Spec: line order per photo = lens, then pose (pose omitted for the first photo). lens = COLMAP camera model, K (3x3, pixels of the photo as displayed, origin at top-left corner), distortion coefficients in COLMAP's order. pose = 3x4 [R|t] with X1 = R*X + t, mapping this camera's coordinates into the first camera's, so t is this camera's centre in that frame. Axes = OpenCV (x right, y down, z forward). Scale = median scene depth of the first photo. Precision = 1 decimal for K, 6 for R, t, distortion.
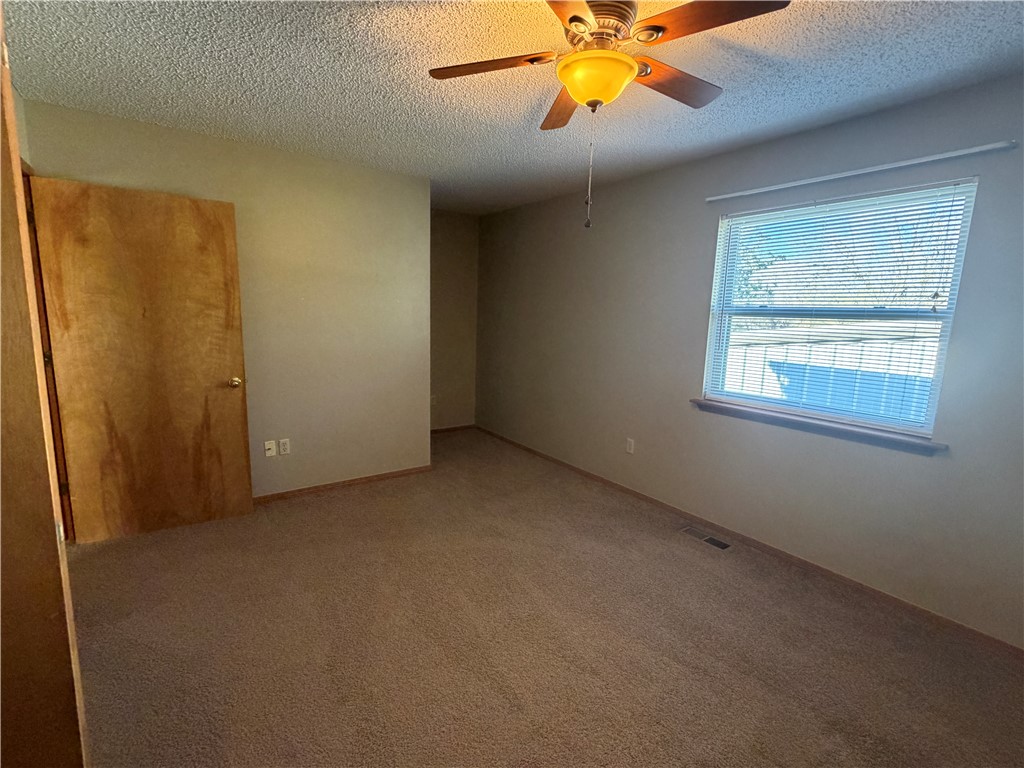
lens RADIAL K [[472.7, 0, 512.6], [0, 472.7, 384.9], [0, 0, 1]] dist [-0.001226, -0.000111]
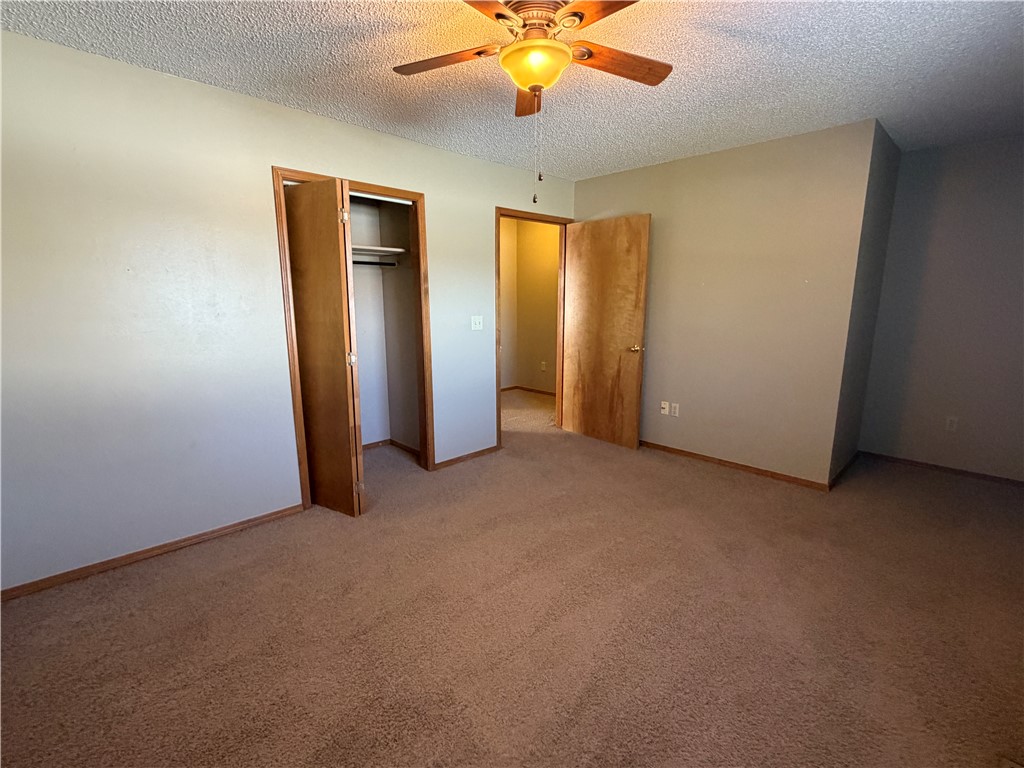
lens RADIAL K [[472.7, 0, 513.0], [0, 472.7, 382.8], [0, 0, 1]] dist [-0.001226, -0.000111]
pose [[0.151652, 0.152239, -0.976640, 0.721350], [-0.145259, 0.980772, 0.130327, -0.035396], [0.977702, 0.122102, 0.170850, 0.463384]]
